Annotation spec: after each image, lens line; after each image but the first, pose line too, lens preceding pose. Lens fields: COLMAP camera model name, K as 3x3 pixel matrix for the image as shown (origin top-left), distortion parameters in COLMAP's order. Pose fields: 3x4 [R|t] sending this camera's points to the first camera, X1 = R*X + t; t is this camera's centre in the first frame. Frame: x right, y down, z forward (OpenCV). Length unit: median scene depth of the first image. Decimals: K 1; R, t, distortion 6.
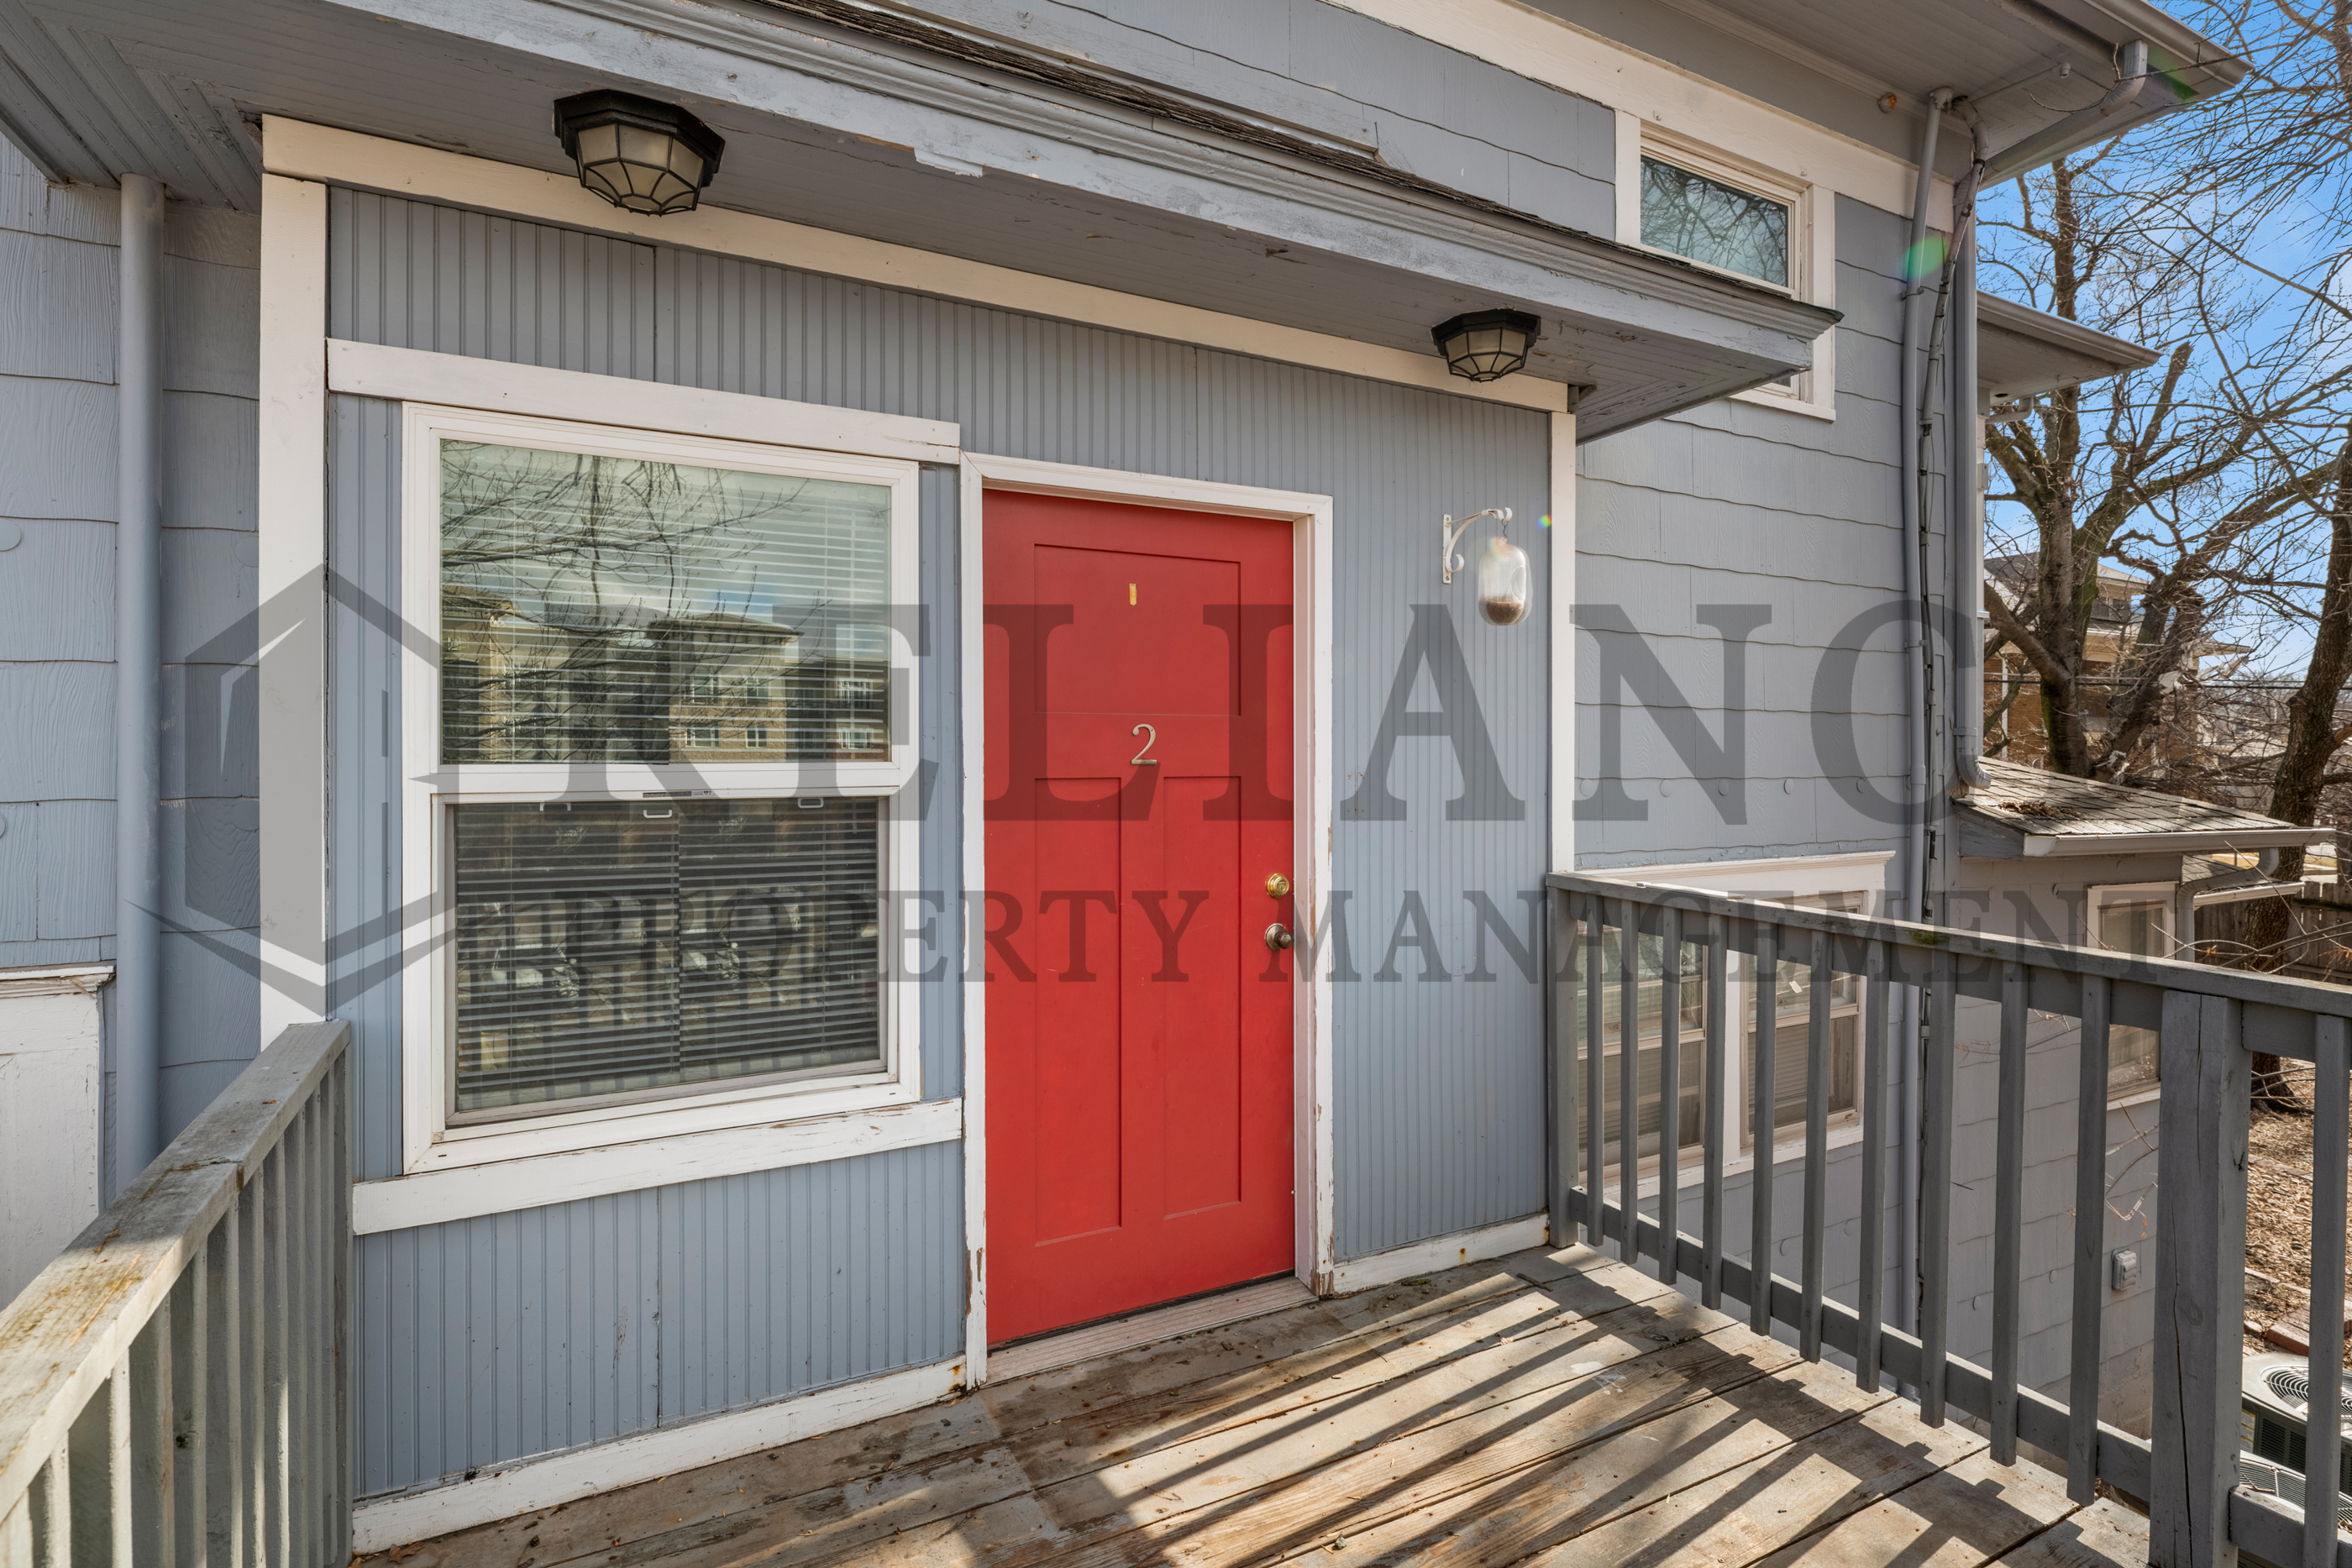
lens RADIAL K [[1128.9, 0, 1171.9], [0, 1128.9, 749.6], [0, 0, 1]] dist [0.001423, -0.000250]
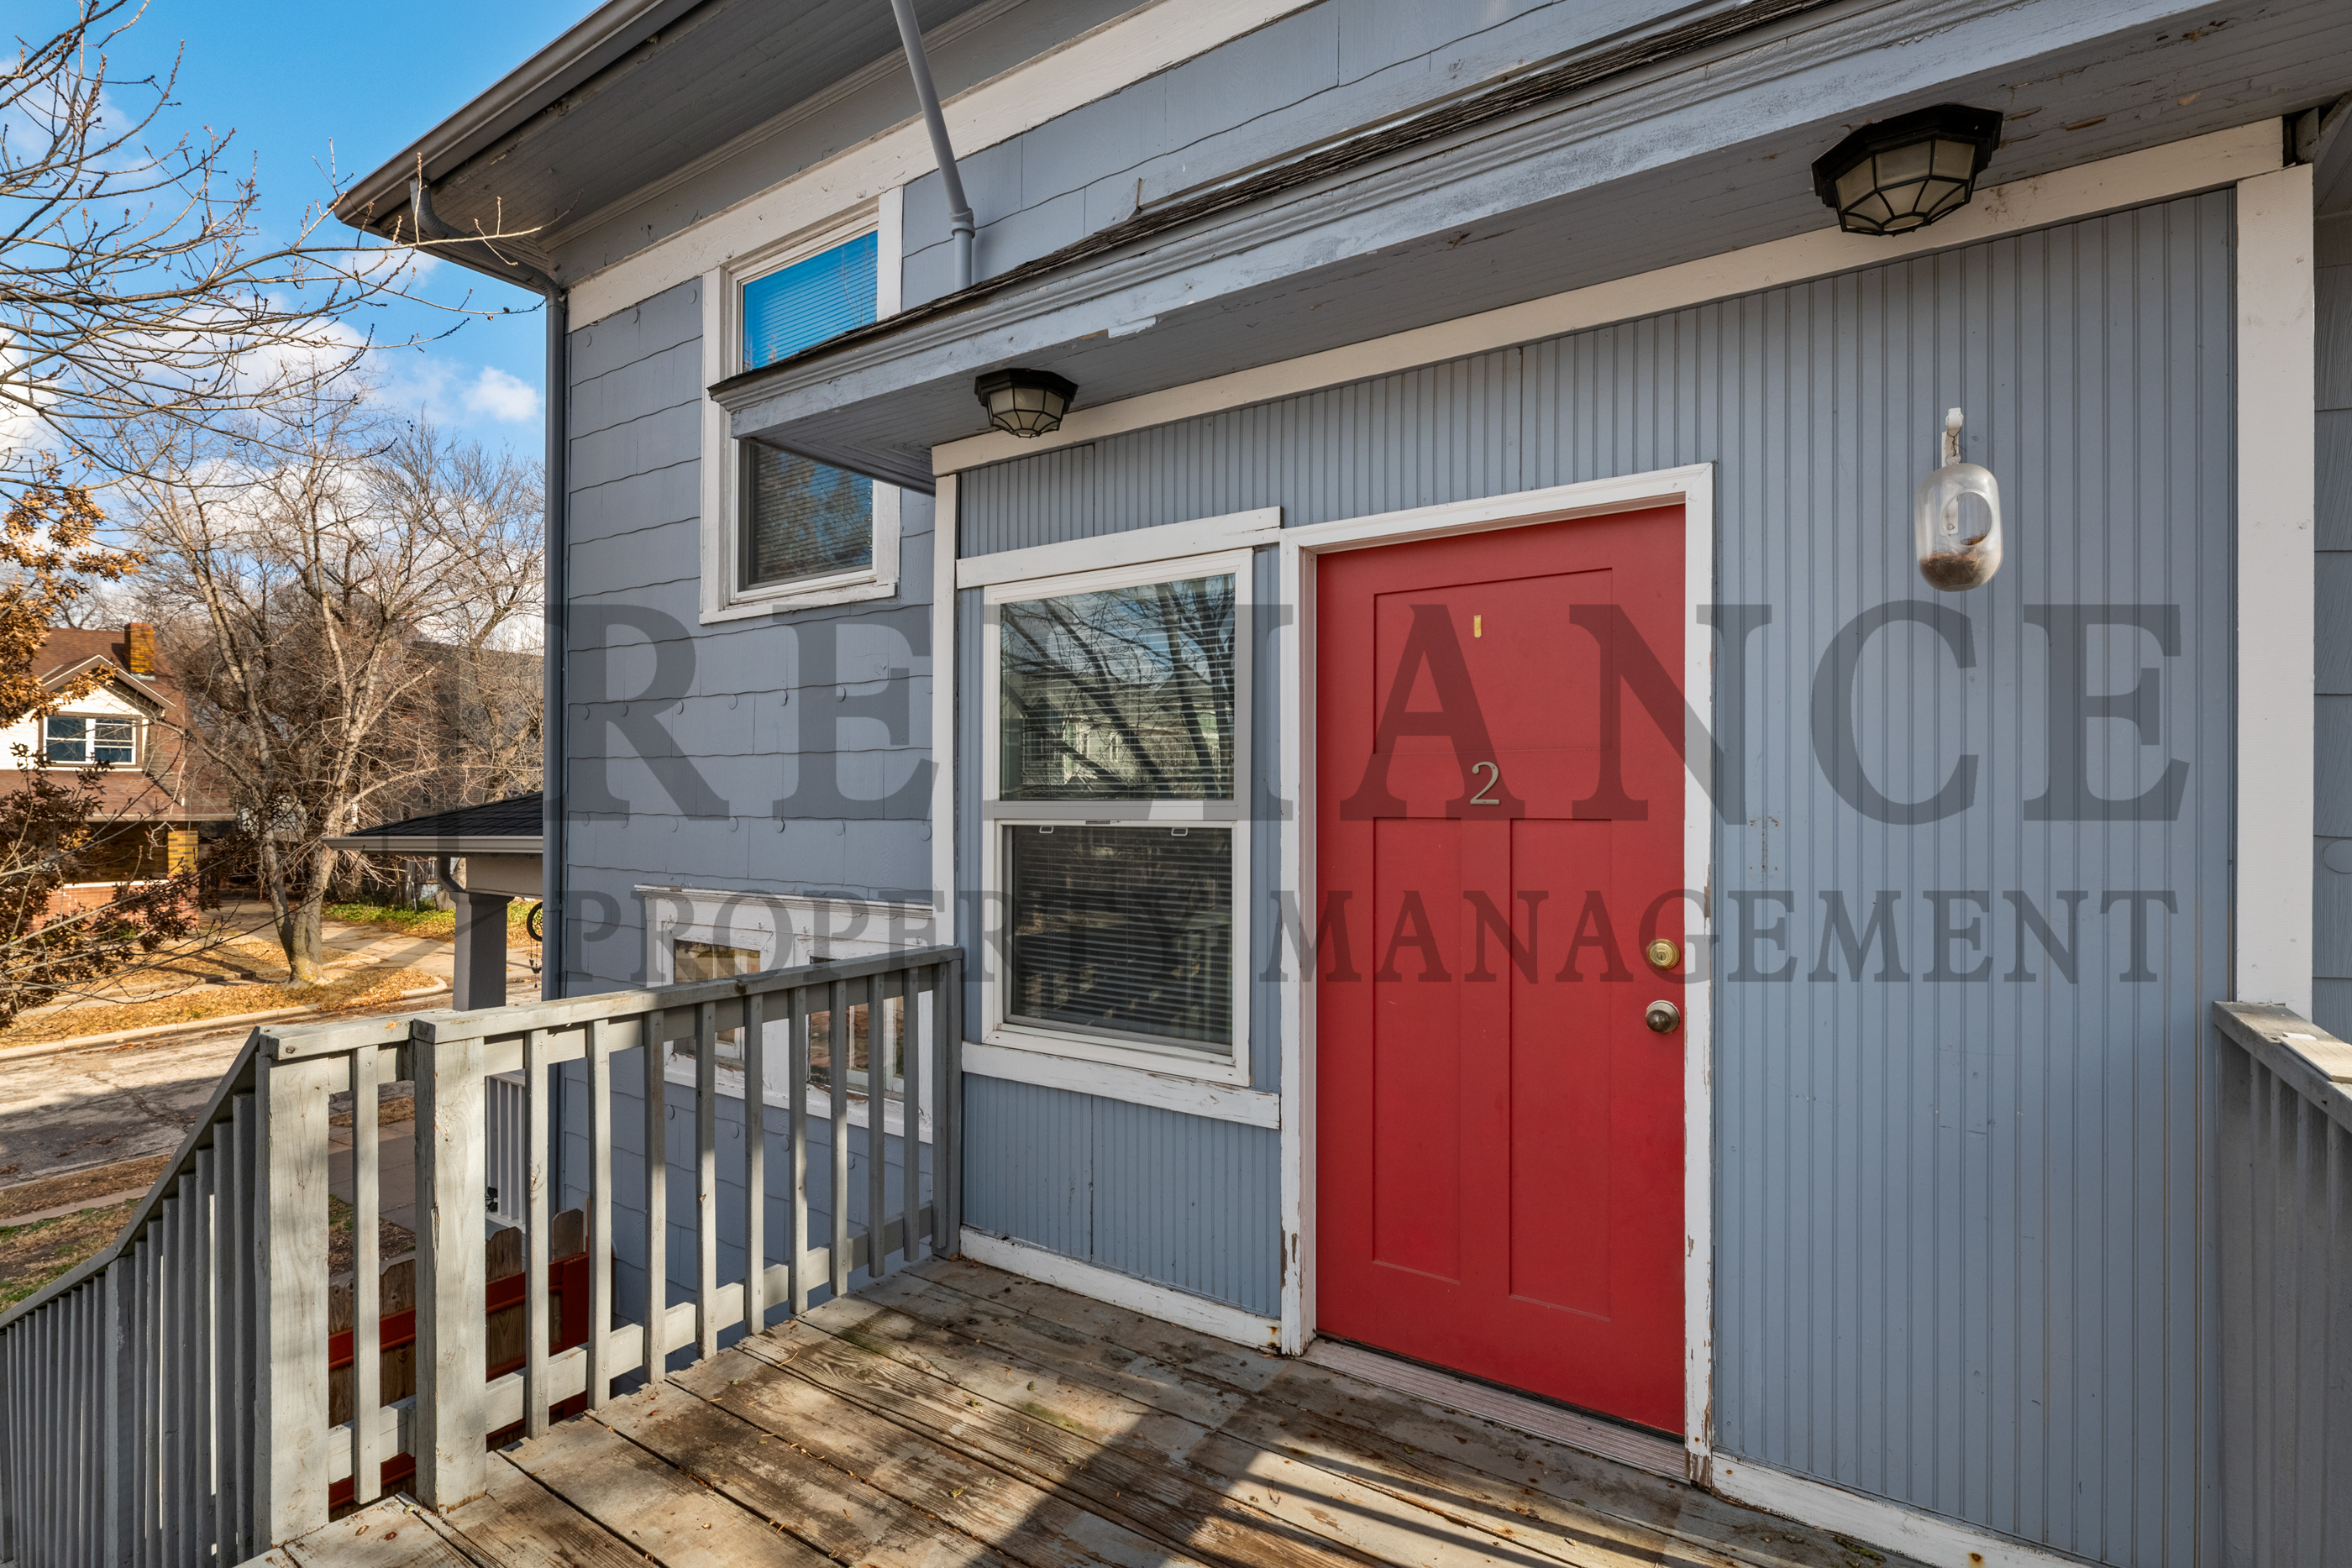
lens RADIAL K [[1117.8, 0, 1171.5], [0, 1117.8, 794.2], [0, 0, 1]] dist [-0.000686, 0.000380]
pose [[0.483655, -0.007026, -0.875230, 0.761530], [0.000002, 0.999968, -0.008026, 0.013832], [0.875259, 0.003880, 0.483640, 0.360449]]
